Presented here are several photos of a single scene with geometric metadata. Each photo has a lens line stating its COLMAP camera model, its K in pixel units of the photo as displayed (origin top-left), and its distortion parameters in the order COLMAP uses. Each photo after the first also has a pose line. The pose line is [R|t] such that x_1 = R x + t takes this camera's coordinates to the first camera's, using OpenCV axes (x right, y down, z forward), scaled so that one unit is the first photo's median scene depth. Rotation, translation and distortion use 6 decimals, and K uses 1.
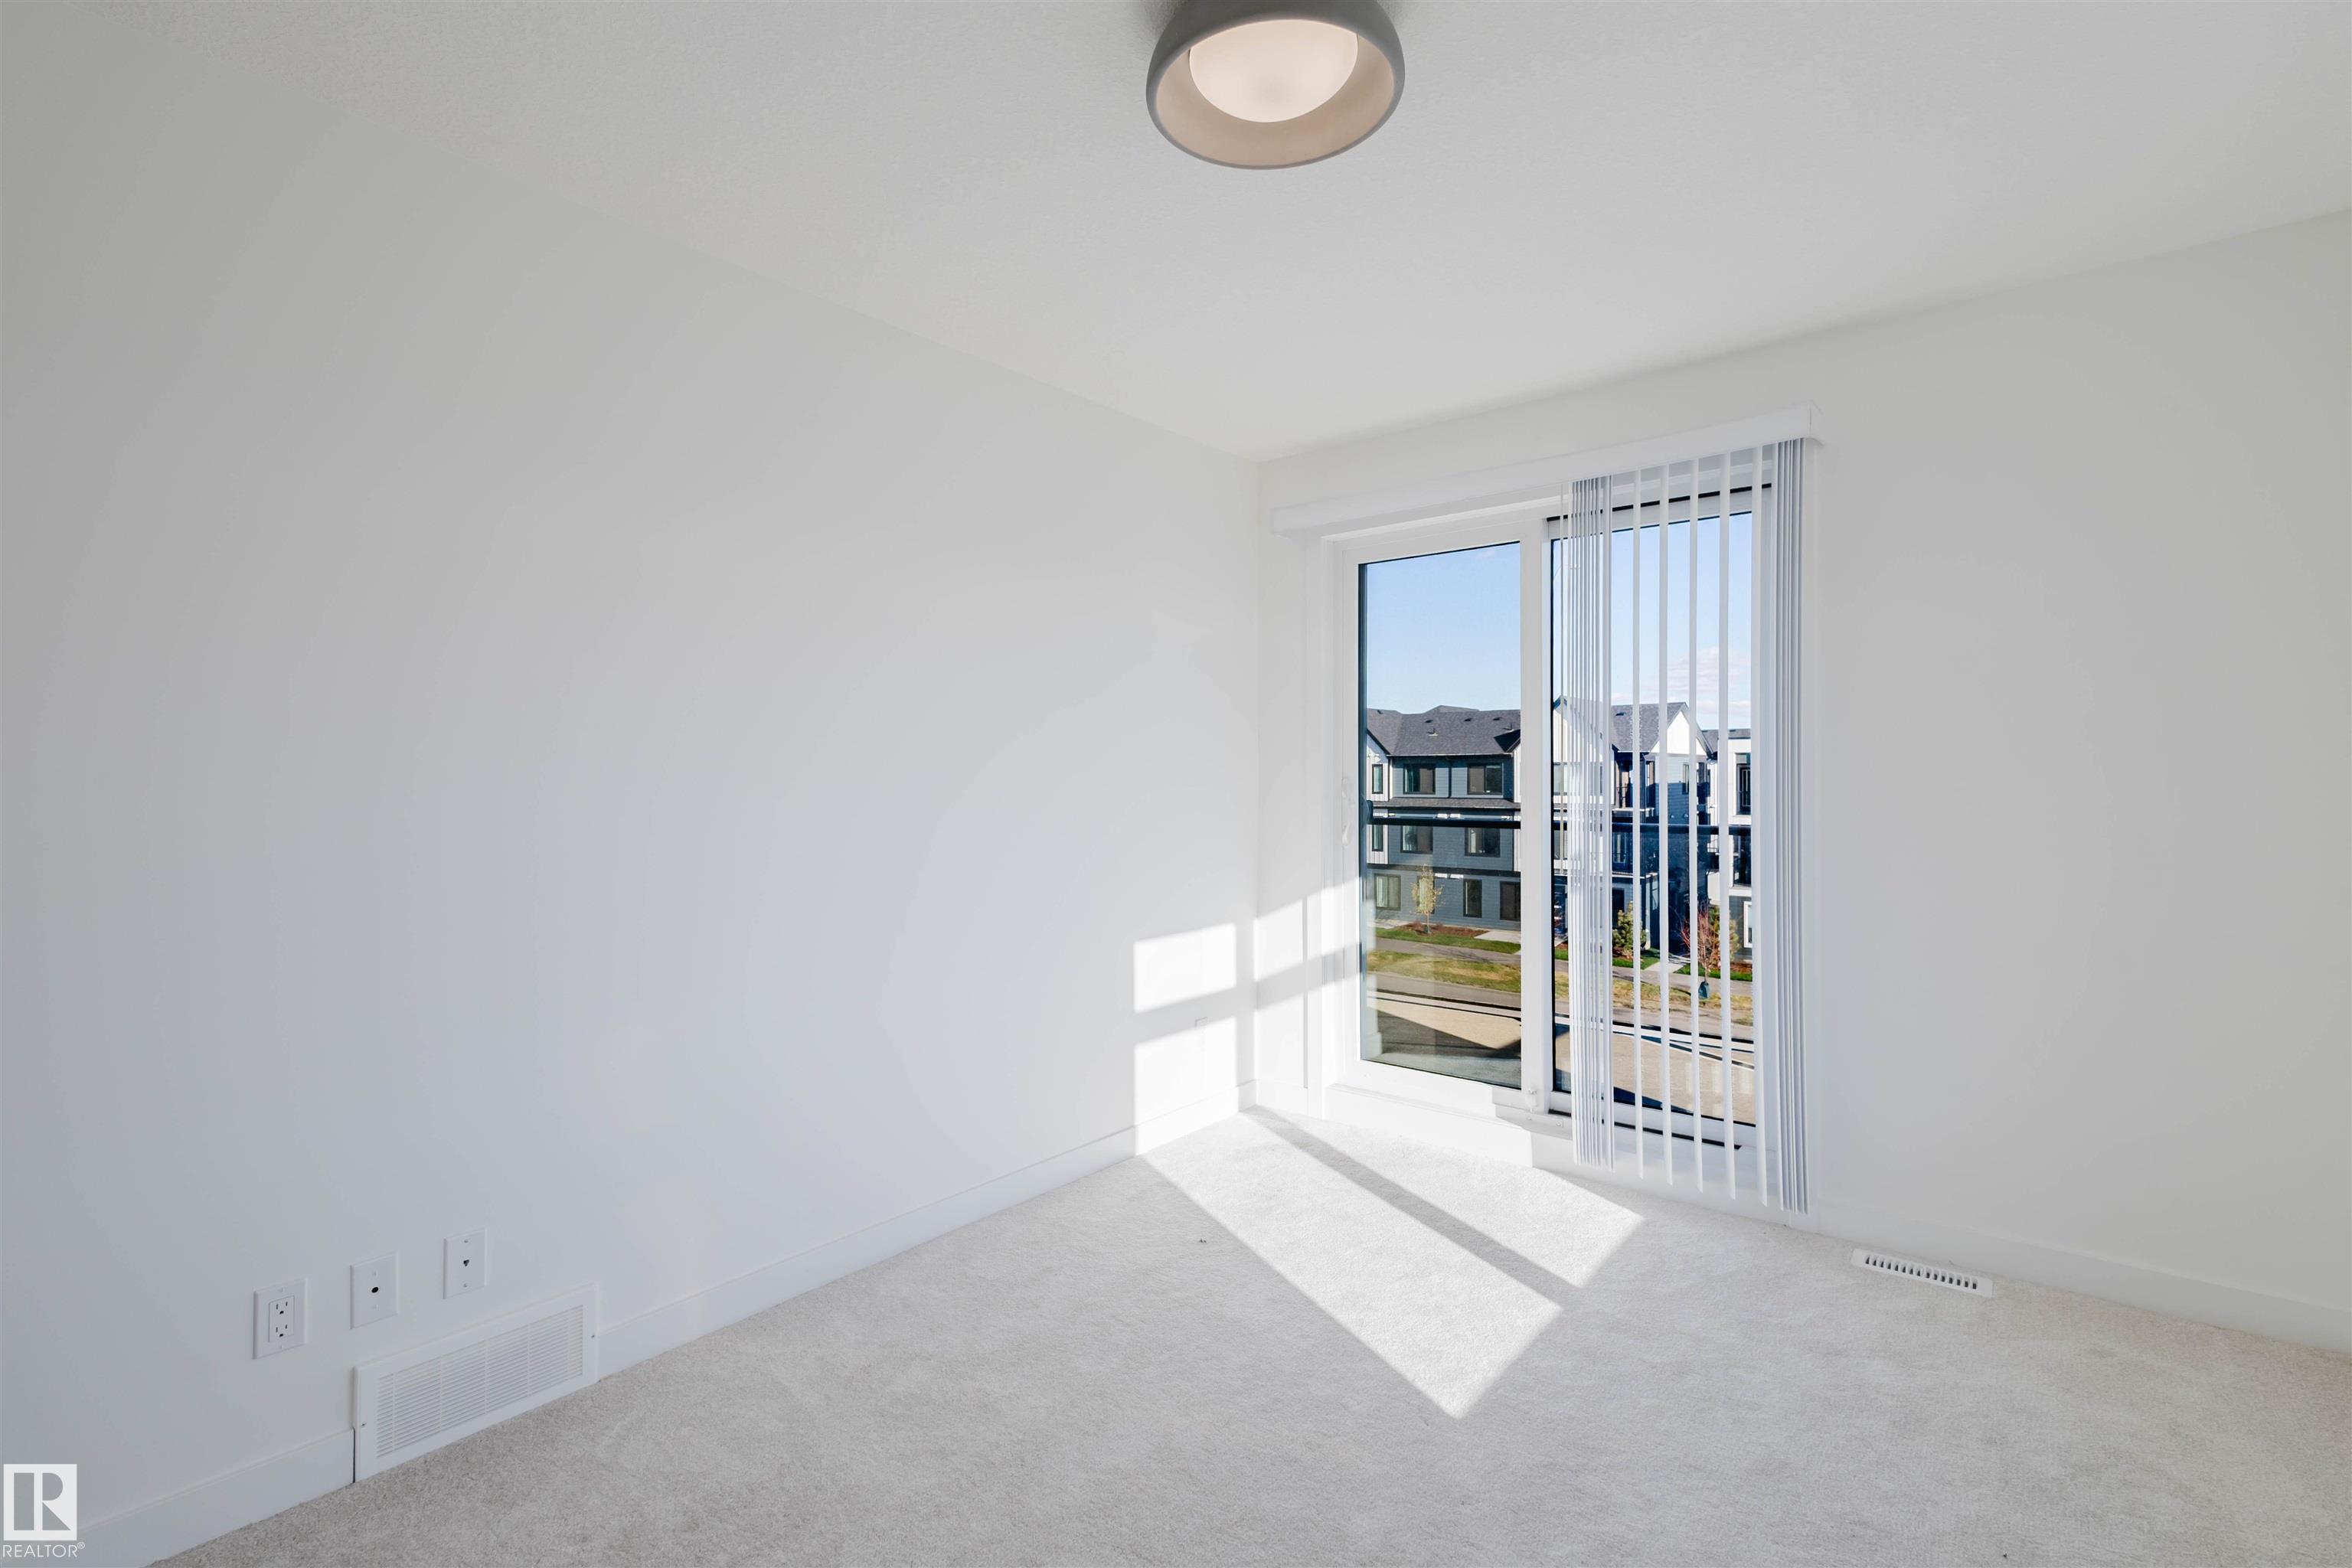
lens RADIAL K [[1081.9, 0, 1117.3], [0, 1081.9, 775.2], [0, 0, 1]] dist [0.016227, -0.005444]
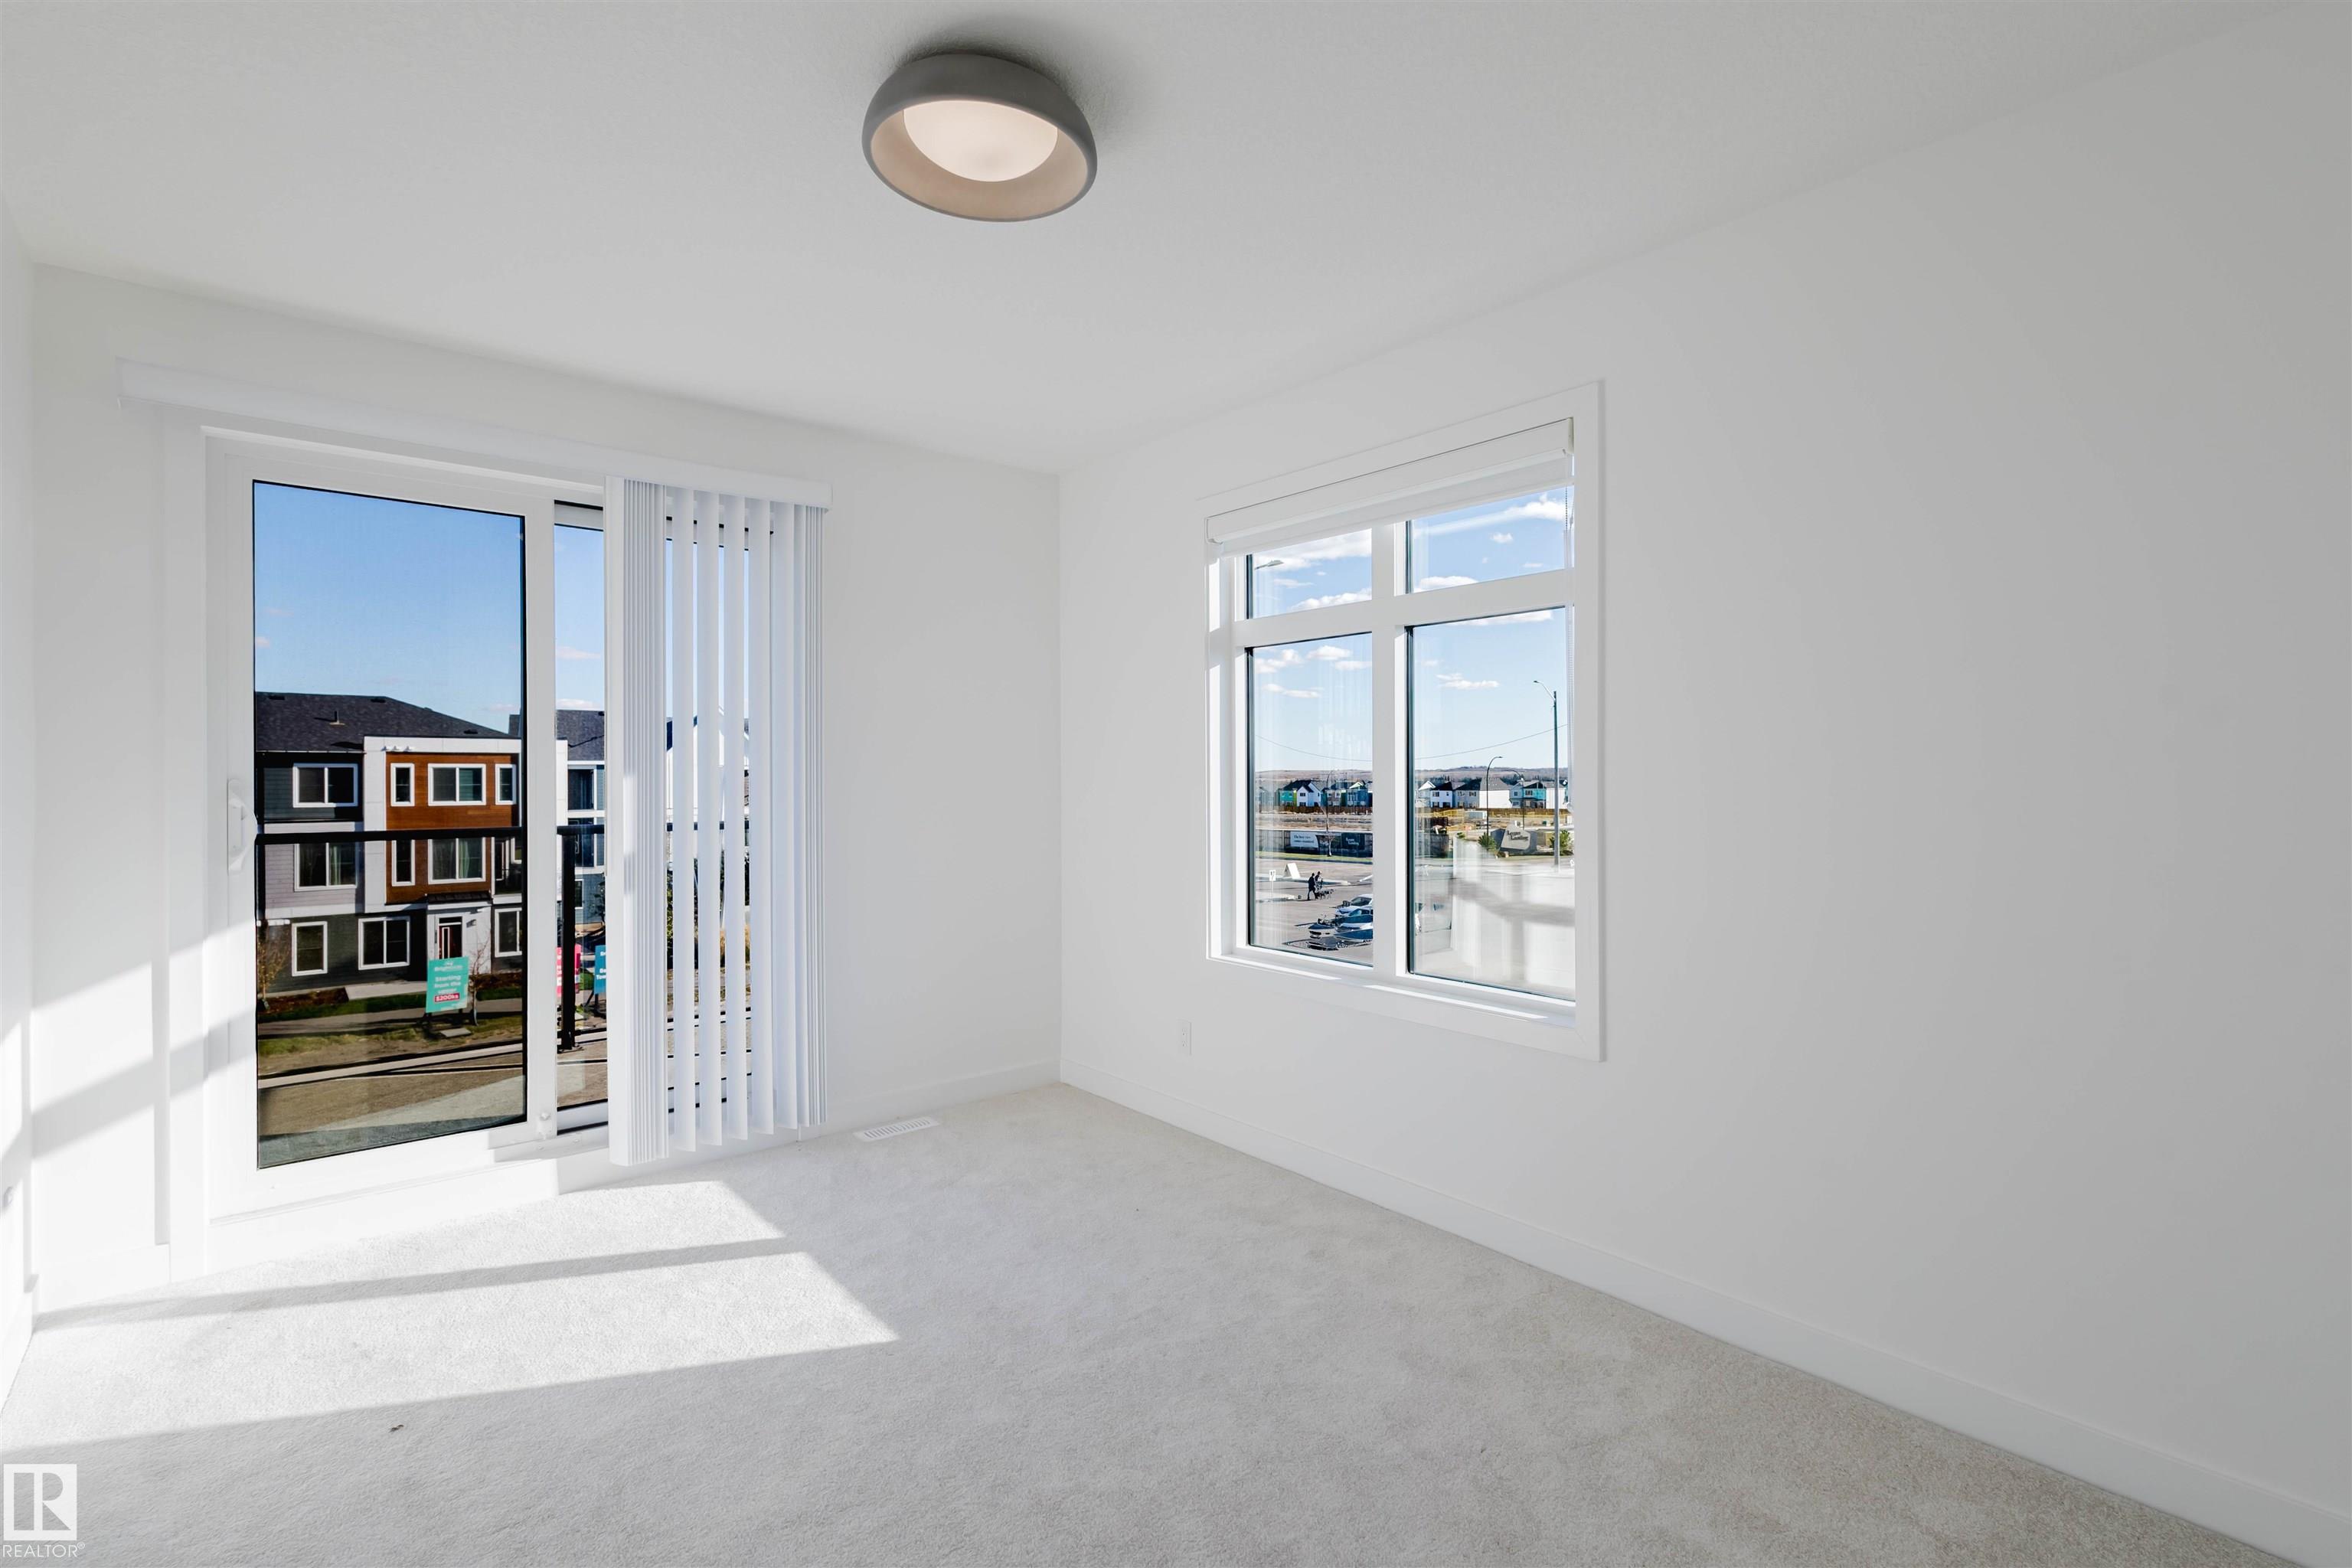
lens RADIAL K [[1081.9, 0, 1216.0], [0, 1081.9, 778.4], [0, 0, 1]] dist [0.016227, -0.005444]
pose [[0.154059, -0.002111, 0.988059, -0.490103], [0.001898, 0.999997, 0.001840, 0.002970], [-0.988060, 0.001592, 0.154062, 0.322282]]
